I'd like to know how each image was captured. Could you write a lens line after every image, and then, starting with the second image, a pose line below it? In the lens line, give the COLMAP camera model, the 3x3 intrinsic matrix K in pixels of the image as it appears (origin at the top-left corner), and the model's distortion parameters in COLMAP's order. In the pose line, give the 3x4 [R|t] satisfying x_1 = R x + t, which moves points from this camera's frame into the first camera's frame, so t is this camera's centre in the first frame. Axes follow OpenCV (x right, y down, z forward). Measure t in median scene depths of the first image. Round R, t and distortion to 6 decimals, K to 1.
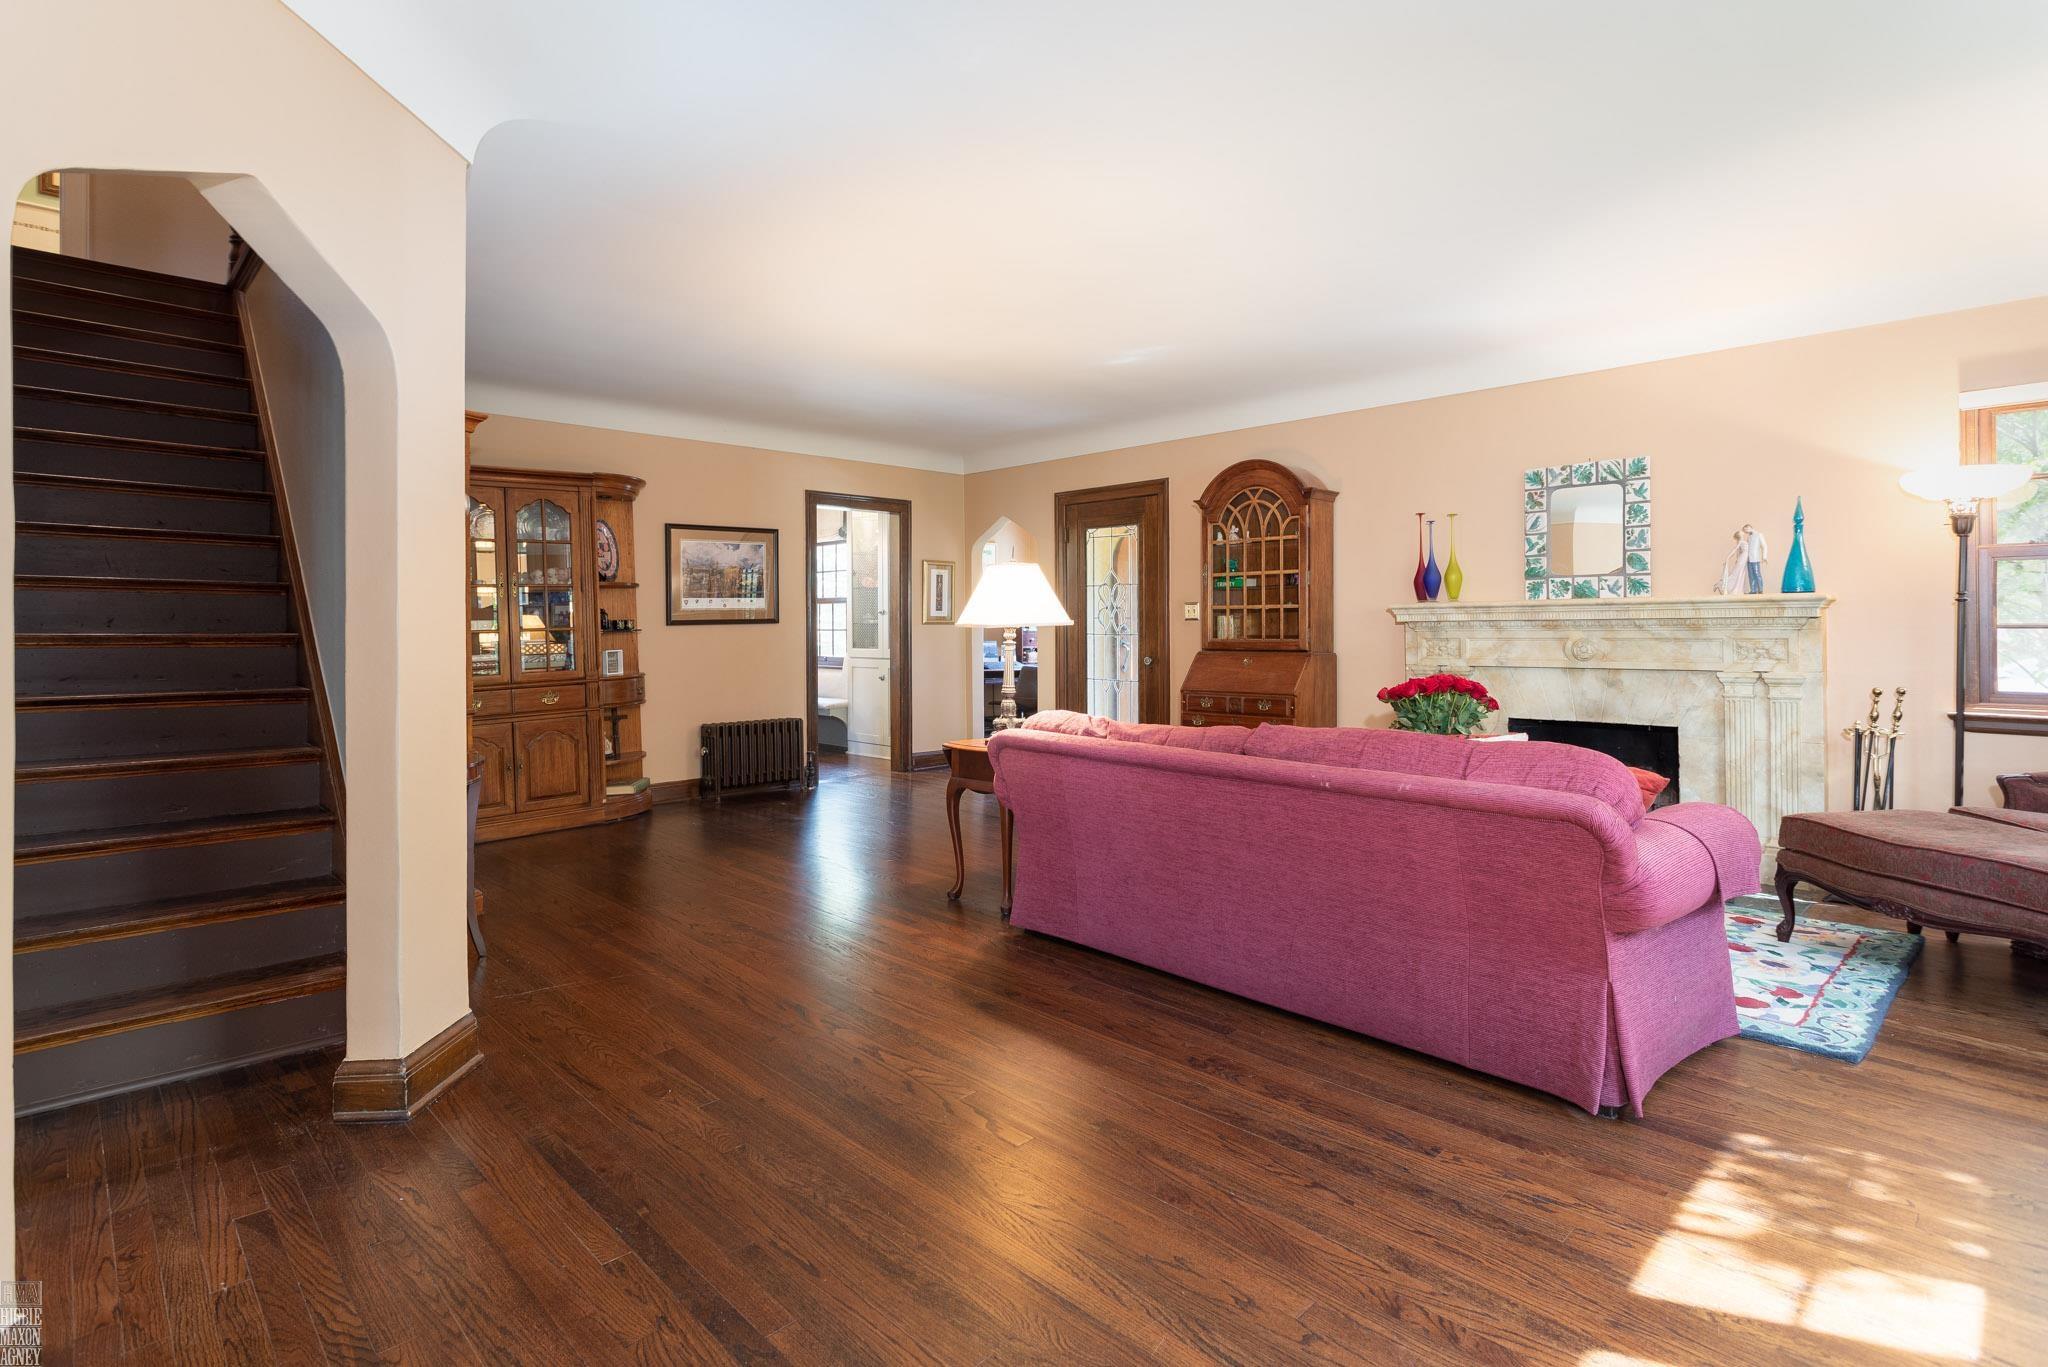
lens RADIAL K [[1001.6, 0, 1023.9], [0, 1001.6, 668.0], [0, 0, 1]] dist [-0.012086, 0.005041]
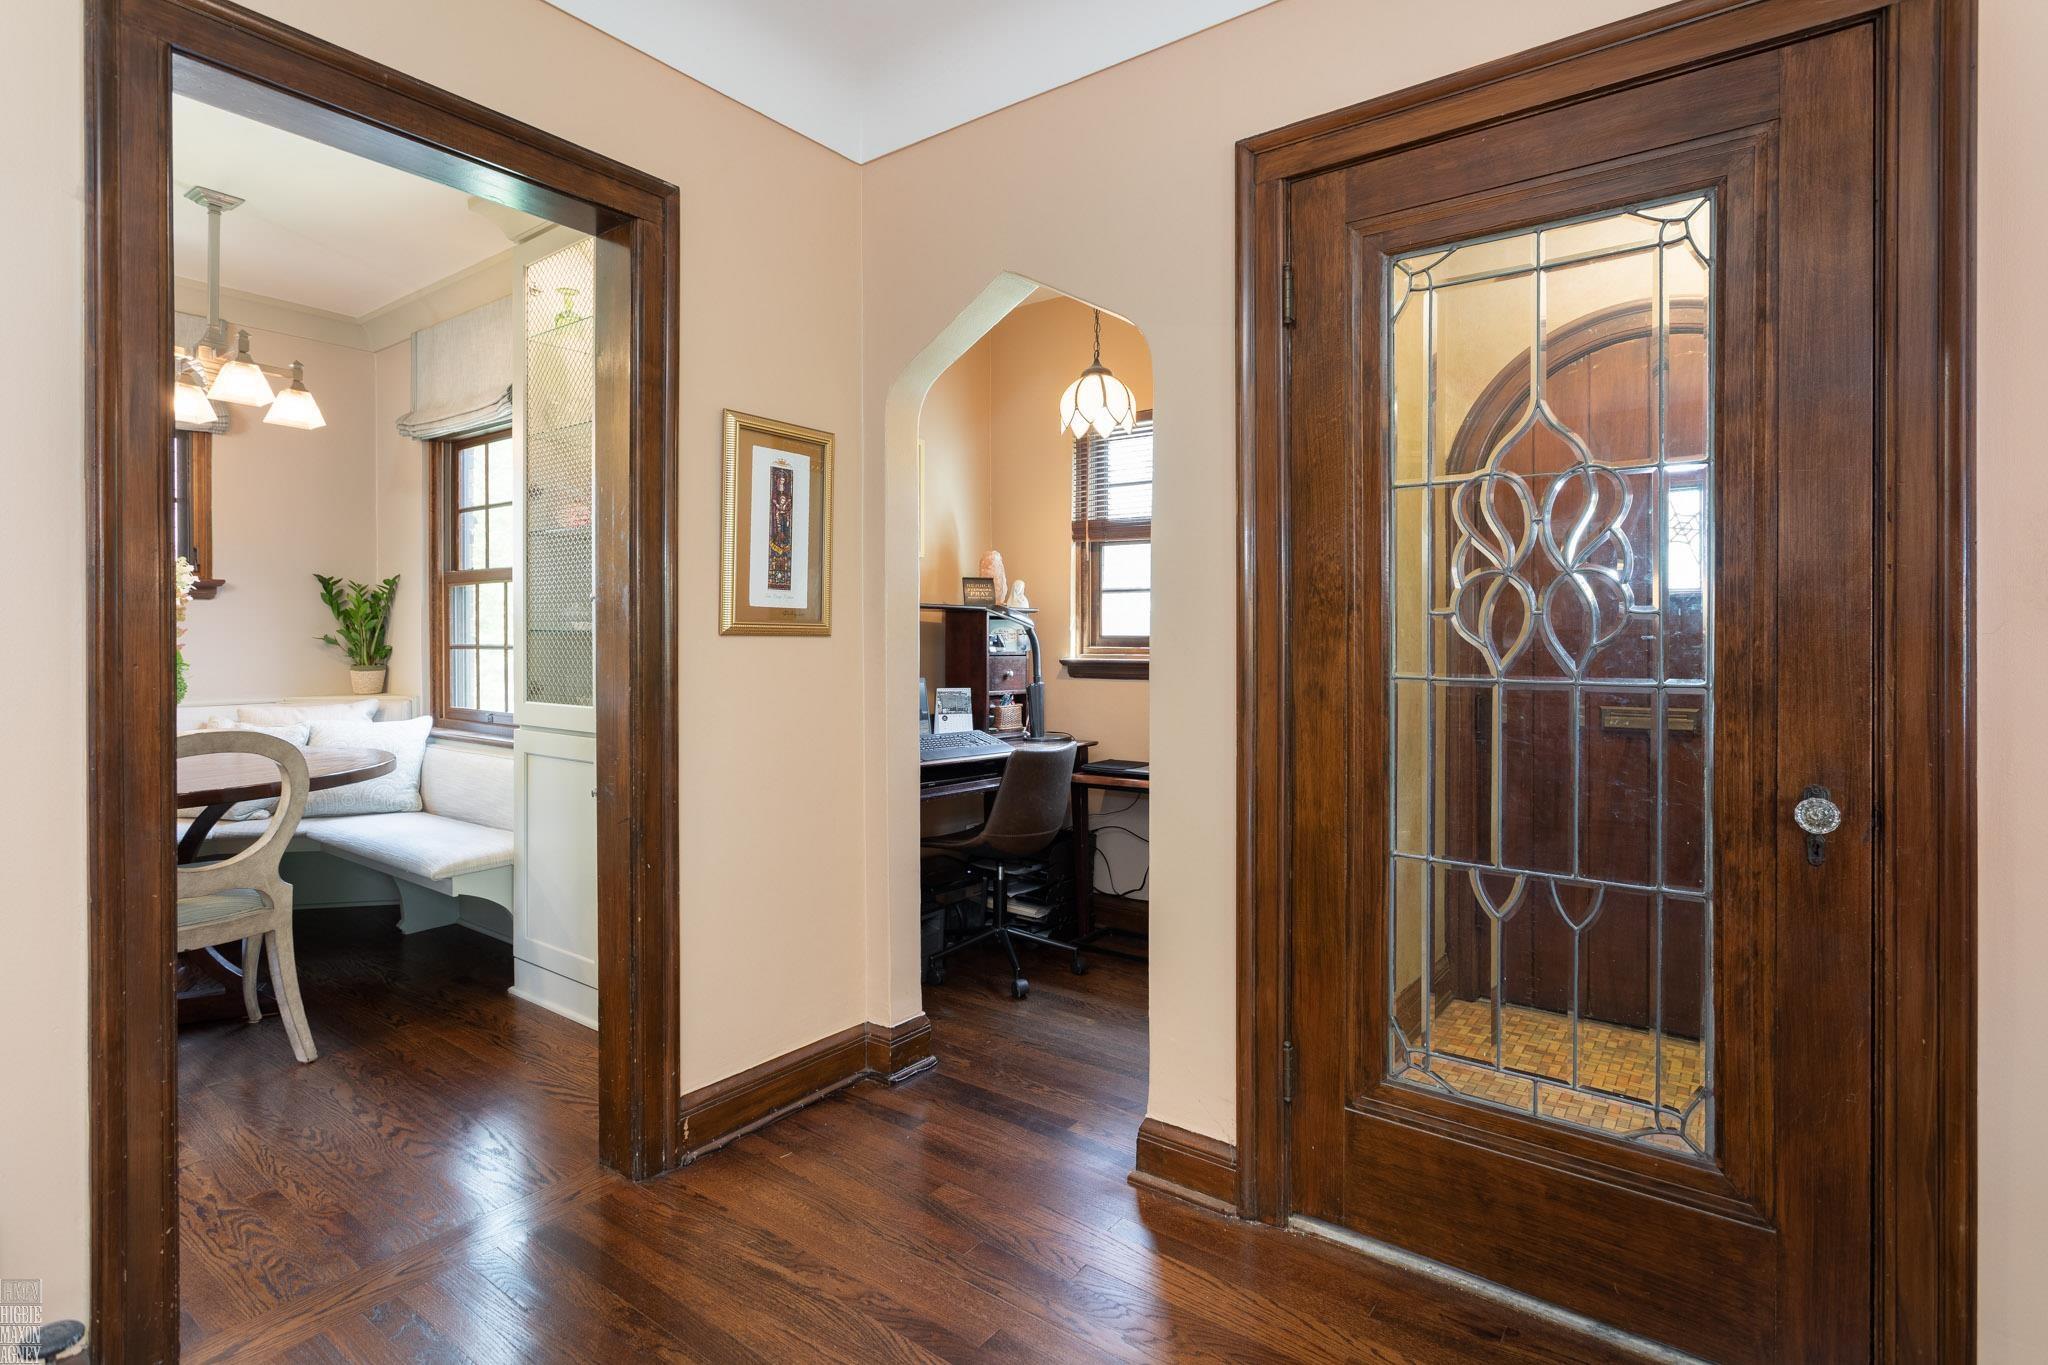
lens RADIAL K [[1001.6, 0, 1026.1], [0, 1001.6, 678.1], [0, 0, 1]] dist [-0.012086, 0.005041]
pose [[0.983284, 0.001253, 0.182075, -0.066766], [0.002240, 0.999817, -0.018973, -0.025298], [-0.182065, 0.019064, 0.983102, 0.696524]]
